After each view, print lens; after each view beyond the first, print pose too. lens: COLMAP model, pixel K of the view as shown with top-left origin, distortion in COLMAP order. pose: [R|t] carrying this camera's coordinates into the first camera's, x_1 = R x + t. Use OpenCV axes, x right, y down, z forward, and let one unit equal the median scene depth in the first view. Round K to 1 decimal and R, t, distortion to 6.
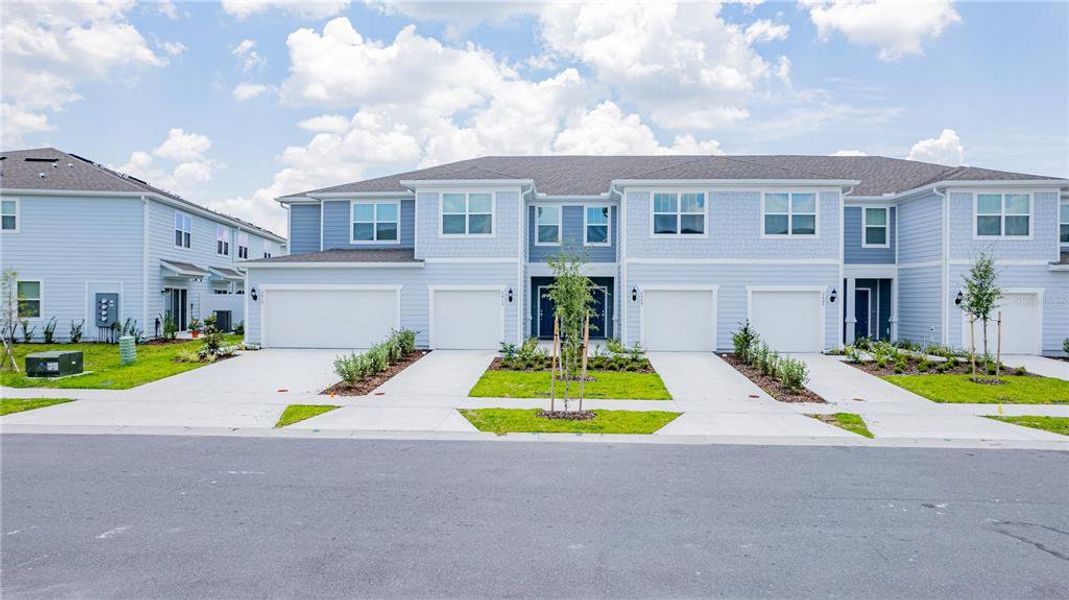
lens RADIAL K [[681.0, 0, 531.6], [0, 681.0, 299.4], [0, 0, 1]] dist [-0.061744, 0.046732]
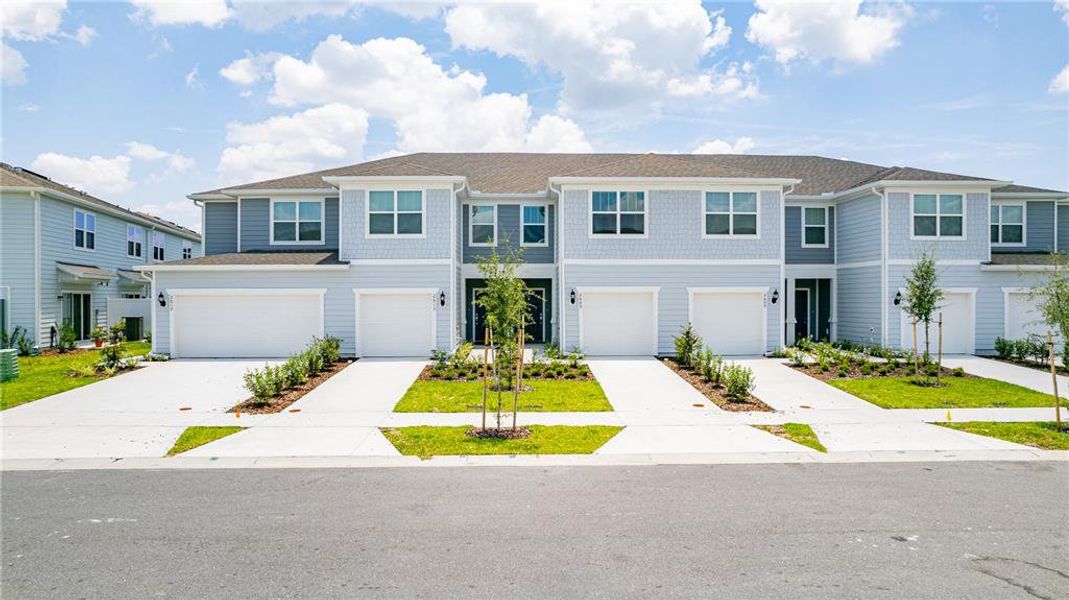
lens RADIAL K [[681.0, 0, 529.8], [0, 681.0, 296.0], [0, 0, 1]] dist [-0.061744, 0.046732]
pose [[0.996366, -0.007206, 0.084873, 0.009797], [0.007554, 0.999964, -0.003783, -0.005922], [-0.084843, 0.004410, 0.996385, 0.052933]]
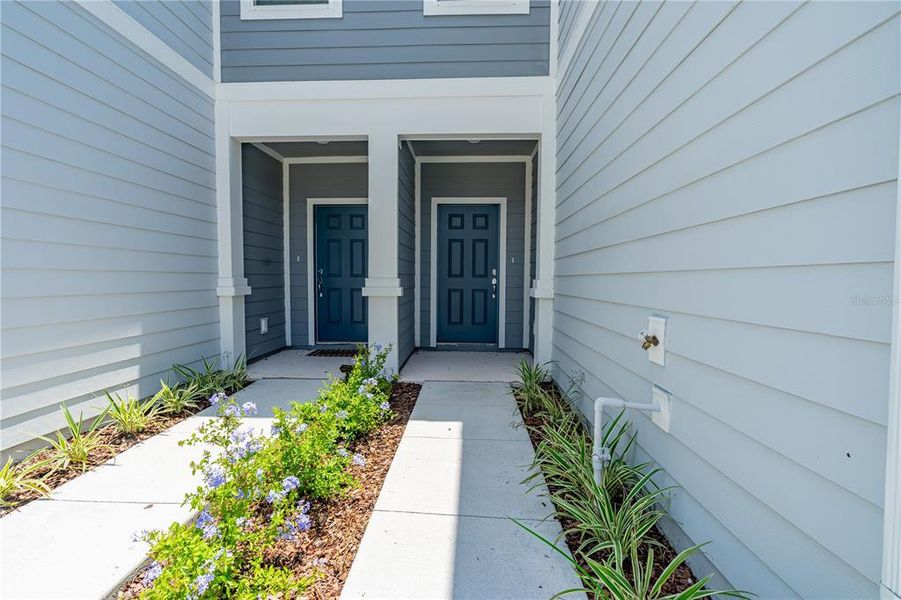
lens RADIAL K [[398.7, 0, 446.9], [0, 398.7, 299.4], [0, 0, 1]] dist [-0.010344, 0.001189]
pose [[0.999968, 0.002512, 0.007640, 0.099138], [-0.002848, 0.999015, 0.044279, 0.028017], [-0.007522, -0.044300, 0.998990, 0.991287]]
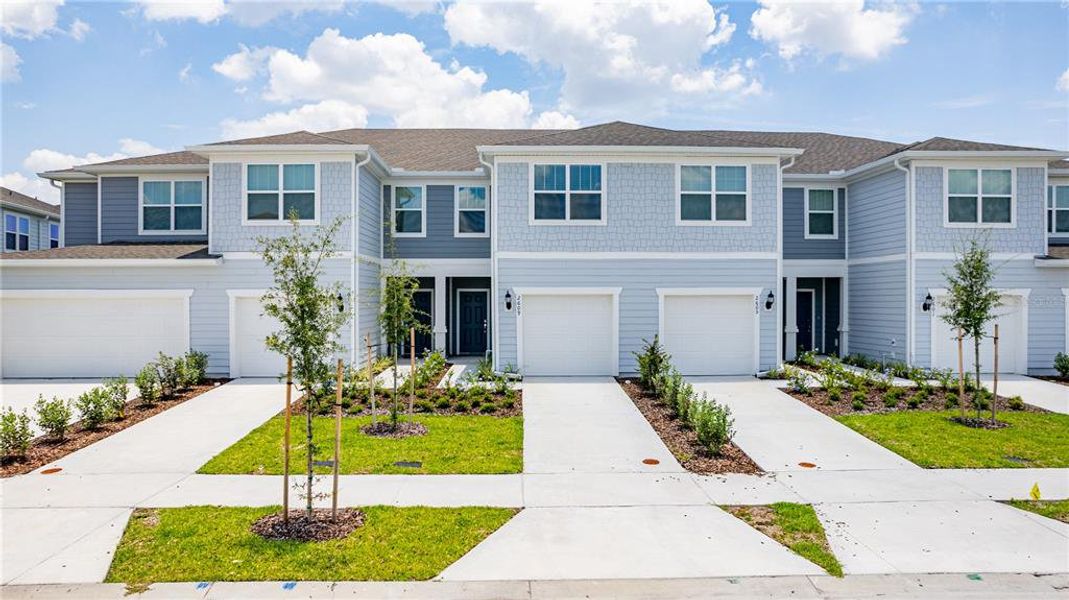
lens RADIAL K [[681.0, 0, 530.7], [0, 681.0, 296.7], [0, 0, 1]] dist [-0.061744, 0.046732]
pose [[0.996779, -0.006727, 0.079916, 0.118622], [0.006902, 0.999974, -0.001919, -0.010497], [-0.079901, 0.002465, 0.996800, 0.262811]]
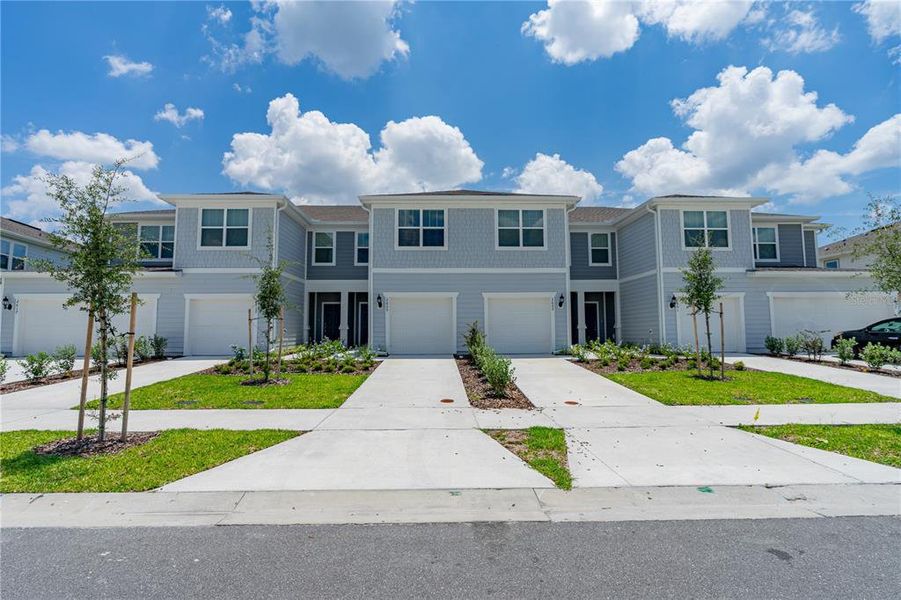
lens RADIAL K [[398.7, 0, 446.8], [0, 398.7, 299.5], [0, 0, 1]] dist [-0.010344, 0.001189]
pose [[0.996904, -0.004101, 0.078527, 0.212140], [0.010800, 0.996316, -0.085080, 0.045591], [-0.077889, 0.085665, 0.993275, 0.372761]]
